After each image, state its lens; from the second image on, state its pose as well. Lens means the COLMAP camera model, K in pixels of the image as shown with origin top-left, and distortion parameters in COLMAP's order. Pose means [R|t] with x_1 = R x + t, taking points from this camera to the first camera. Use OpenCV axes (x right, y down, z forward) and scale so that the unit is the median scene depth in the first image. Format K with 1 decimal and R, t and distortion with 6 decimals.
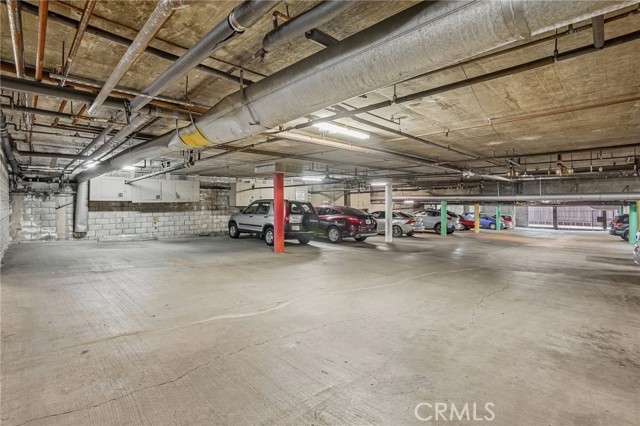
lens RADIAL K [[292.6, 0, 328.0], [0, 292.6, 198.2], [0, 0, 1]] dist [-0.059417, 0.016178]
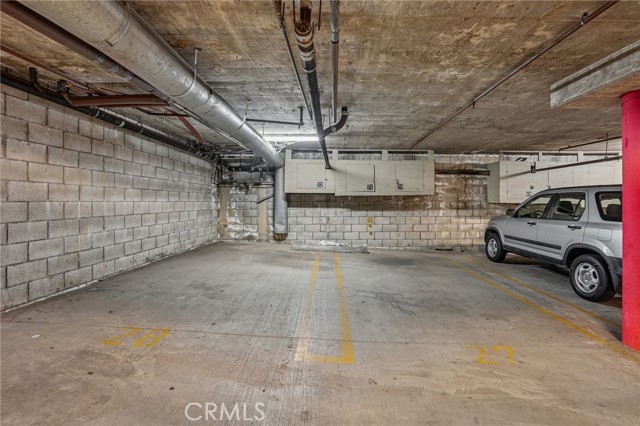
lens RADIAL K [[304.7, 0, 329.6], [0, 304.7, 202.9], [0, 0, 1]] dist [-0.066116, 0.019169]
pose [[0.676821, 0.006878, -0.736116, -0.148910], [0.006698, 0.999857, 0.015500, 0.021297], [0.736117, -0.015421, 0.676678, 0.482576]]
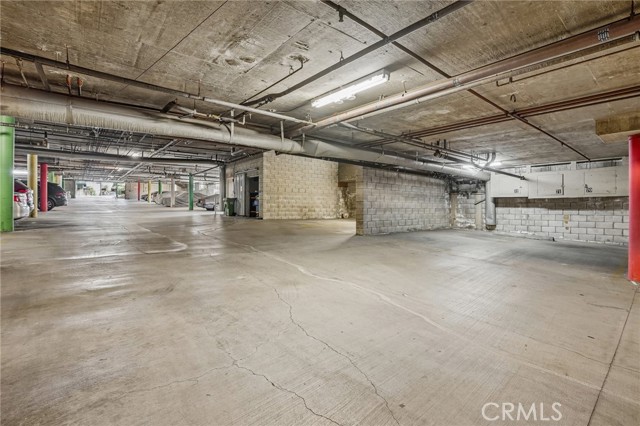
lens RADIAL K [[304.7, 0, 329.6], [0, 304.7, 202.9], [0, 0, 1]] dist [-0.066116, 0.019169]
pose [[-0.087868, -0.013604, -0.996039, 0.364367], [0.010468, 0.999839, -0.014580, 0.037501], [0.996077, -0.011707, -0.087711, 0.412622]]
